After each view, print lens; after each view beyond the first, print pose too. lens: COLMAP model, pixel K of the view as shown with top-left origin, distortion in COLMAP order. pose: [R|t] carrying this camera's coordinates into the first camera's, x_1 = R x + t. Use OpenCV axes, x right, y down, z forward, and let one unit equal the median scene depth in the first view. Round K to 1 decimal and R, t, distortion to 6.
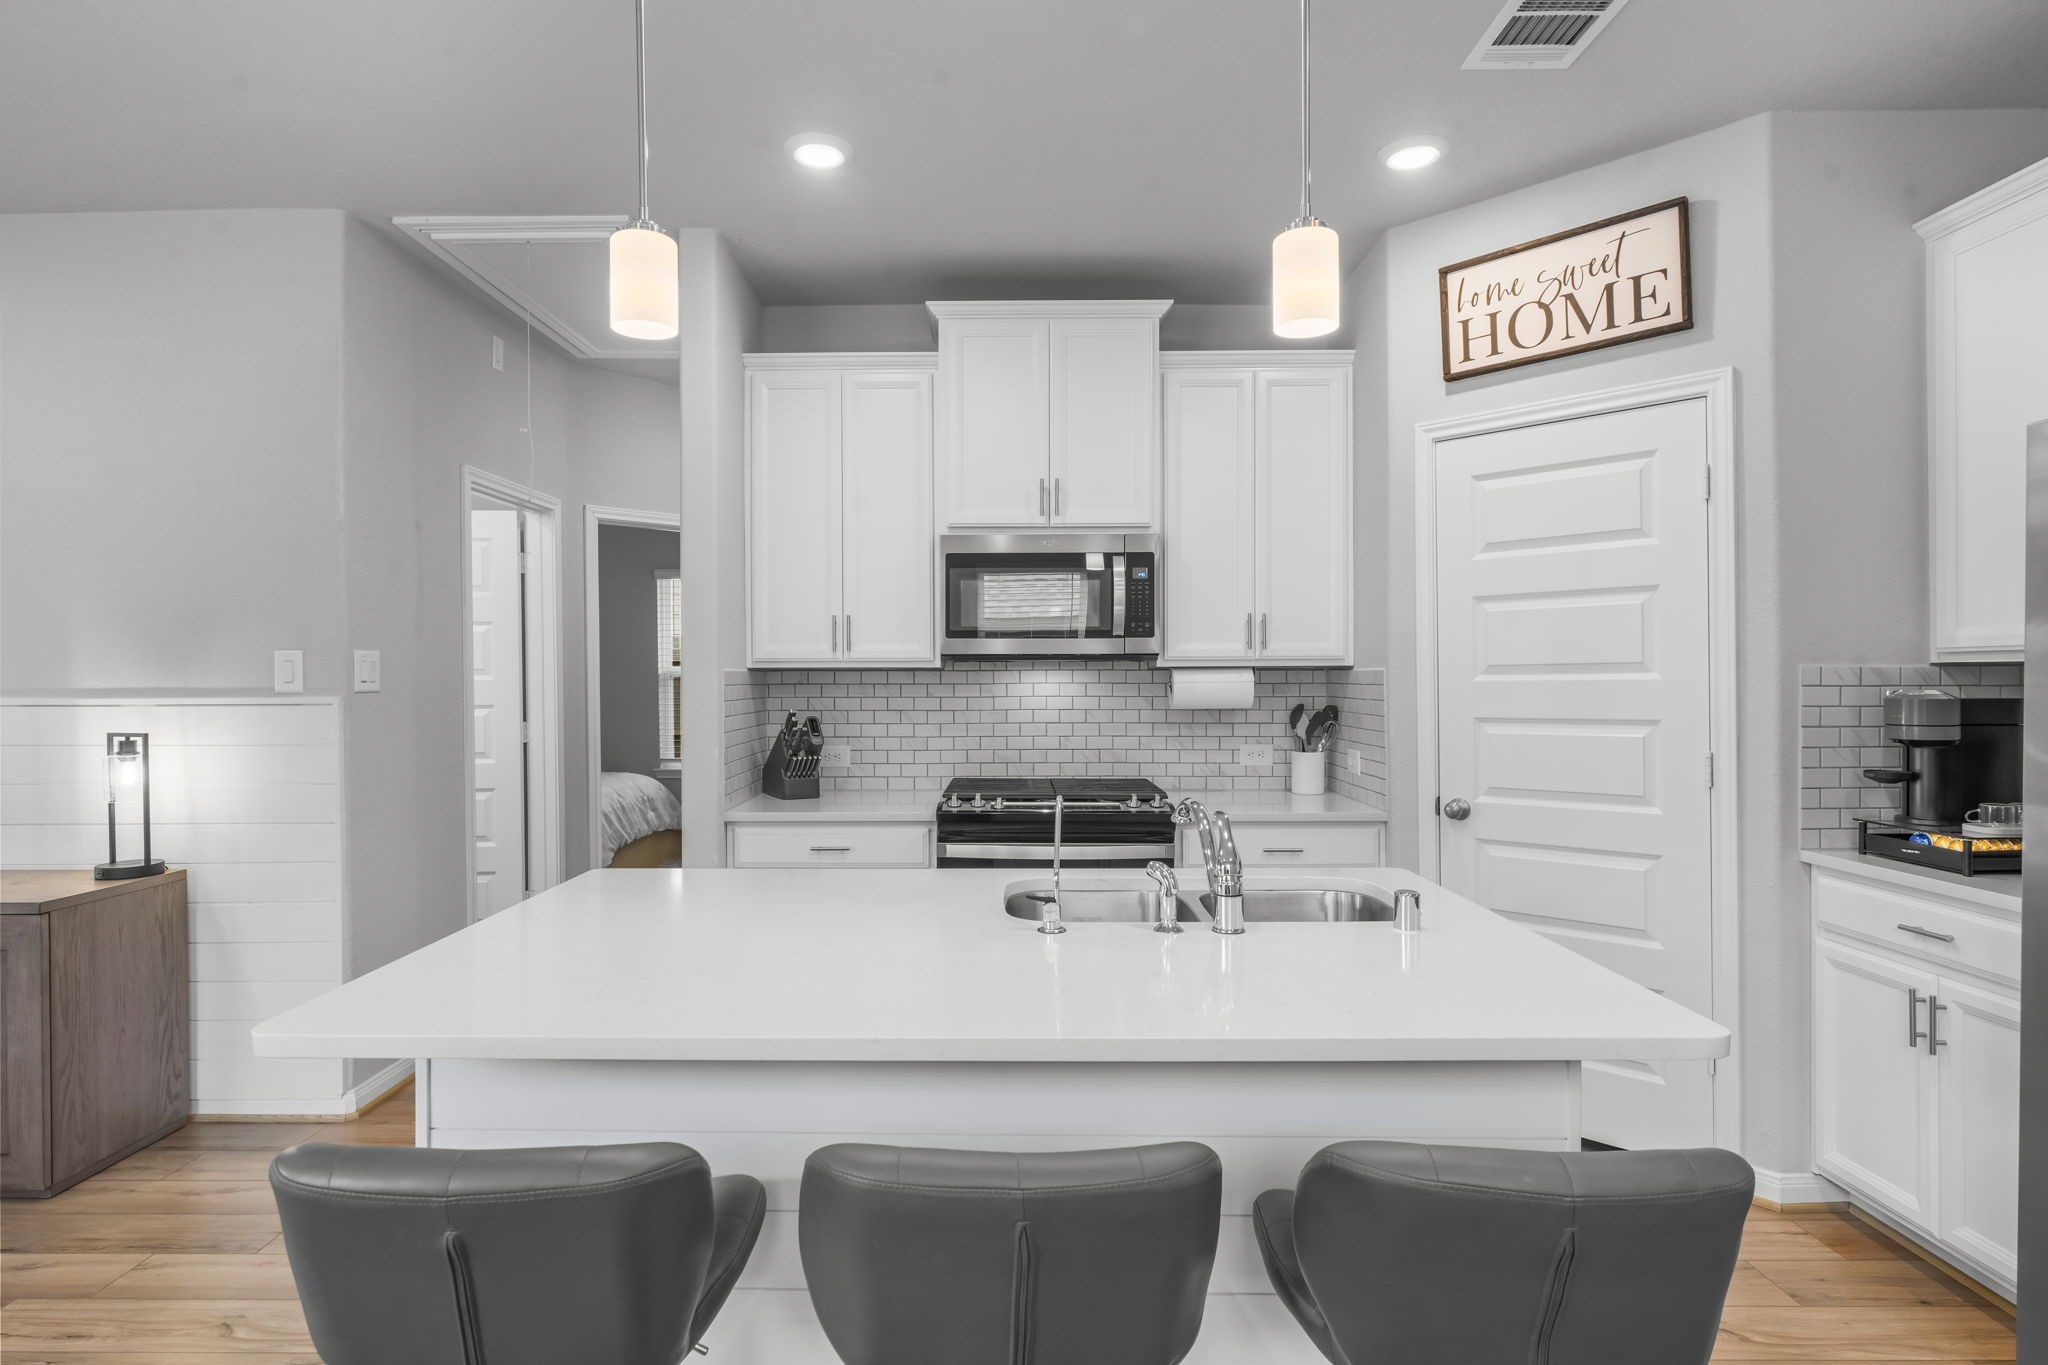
lens RADIAL K [[1072.8, 0, 1018.8], [0, 1072.8, 683.2], [0, 0, 1]] dist [-0.006410, 0.002062]
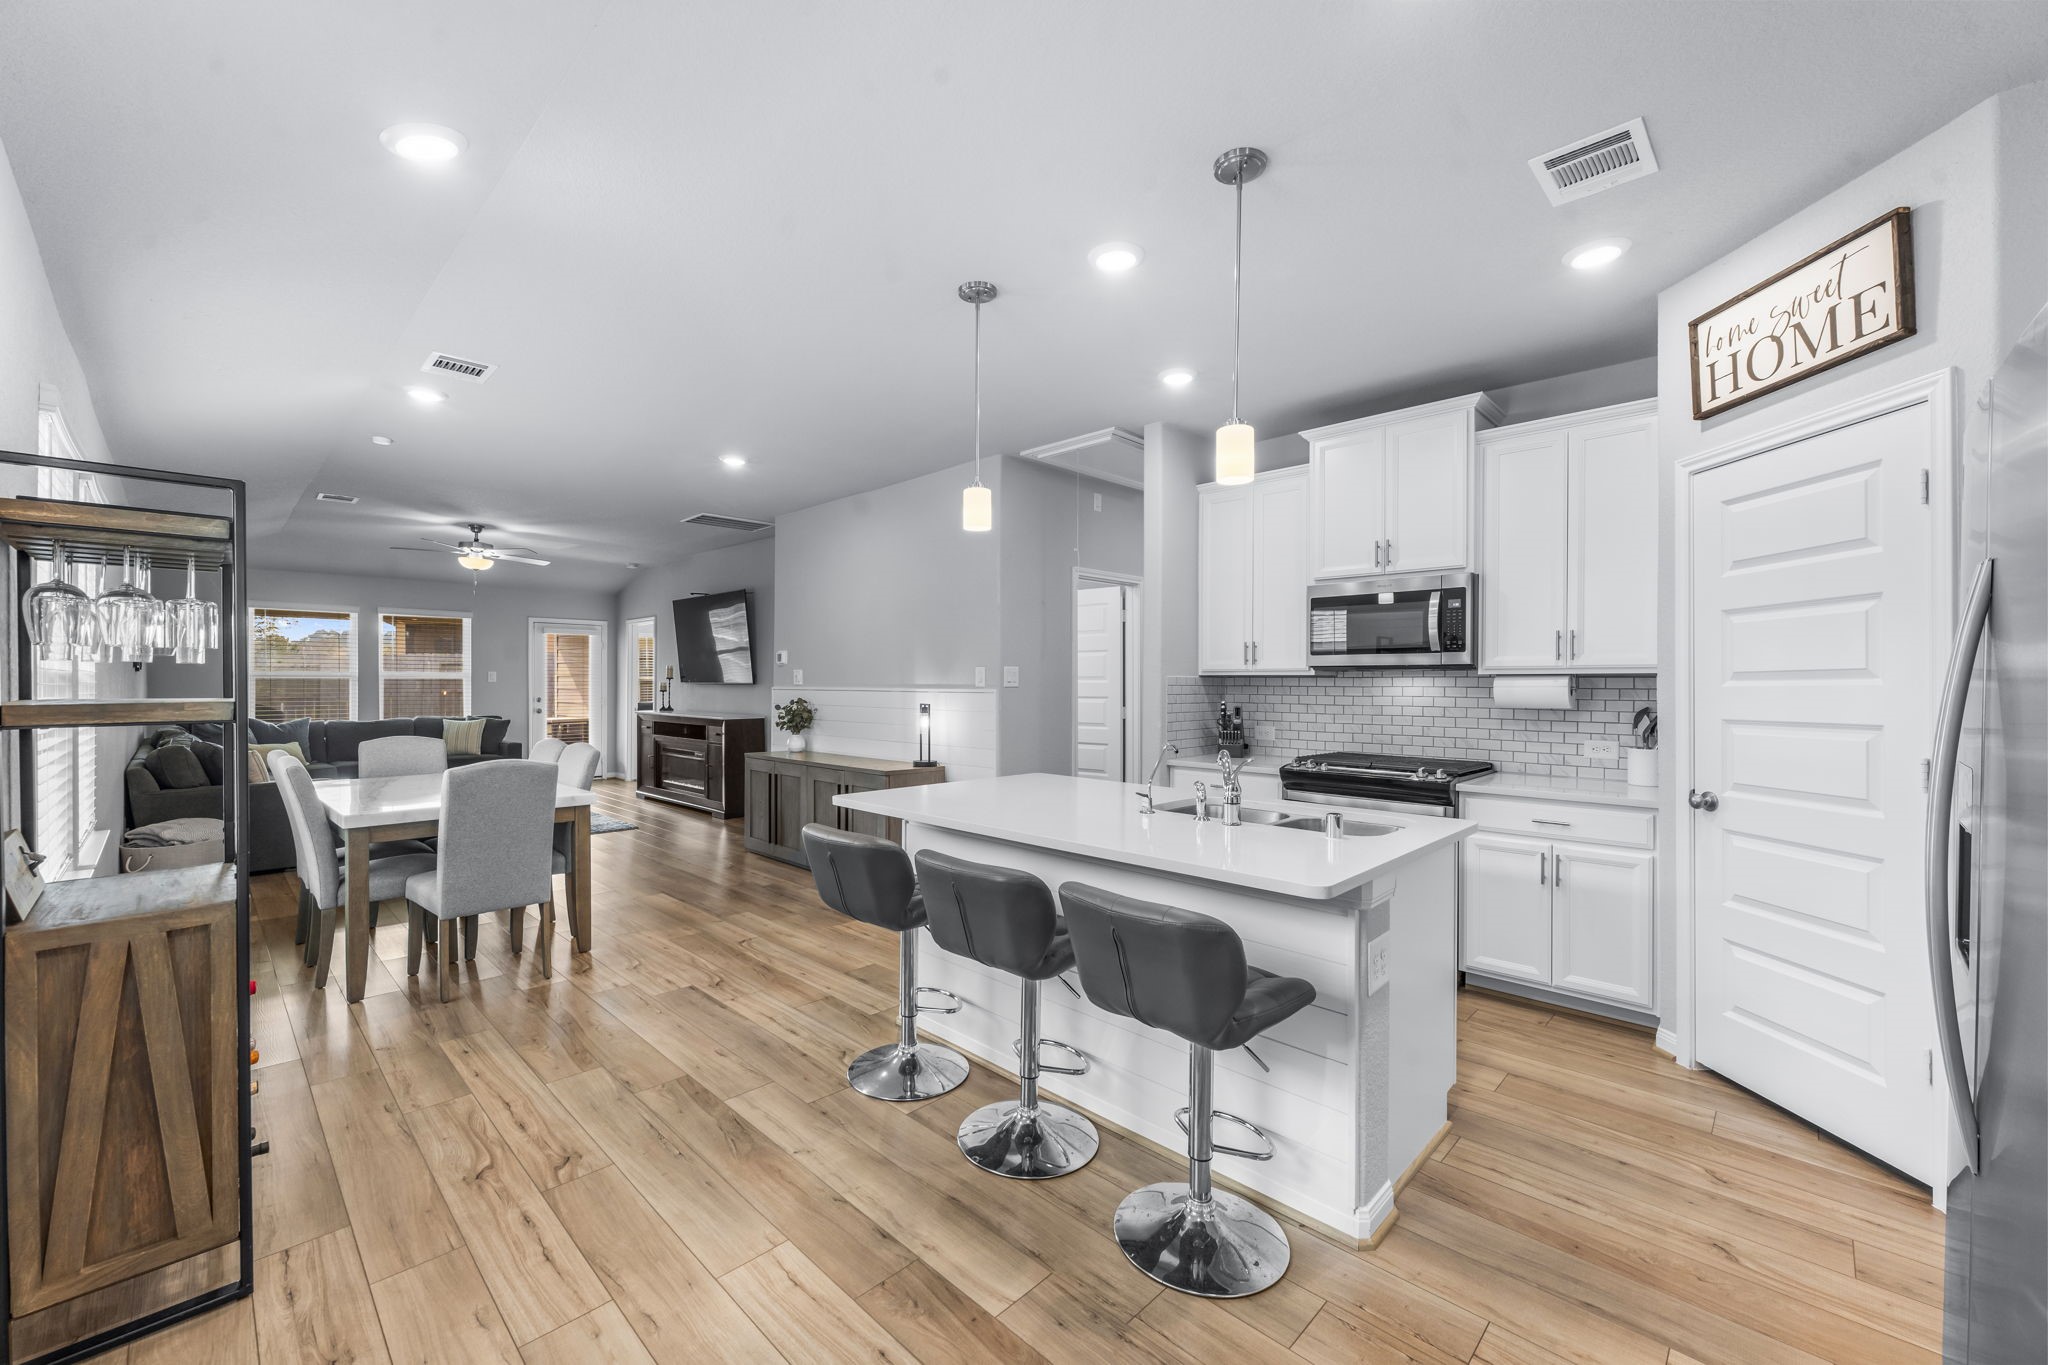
lens RADIAL K [[797.6, 0, 1004.9], [0, 797.6, 682.6], [0, 0, 1]] dist [-0.001034, -0.000556]
pose [[0.719787, 0.005854, -0.694170, 0.418996], [-0.011425, 0.999929, -0.003415, 0.004737], [0.694101, 0.010389, 0.719803, -0.095845]]
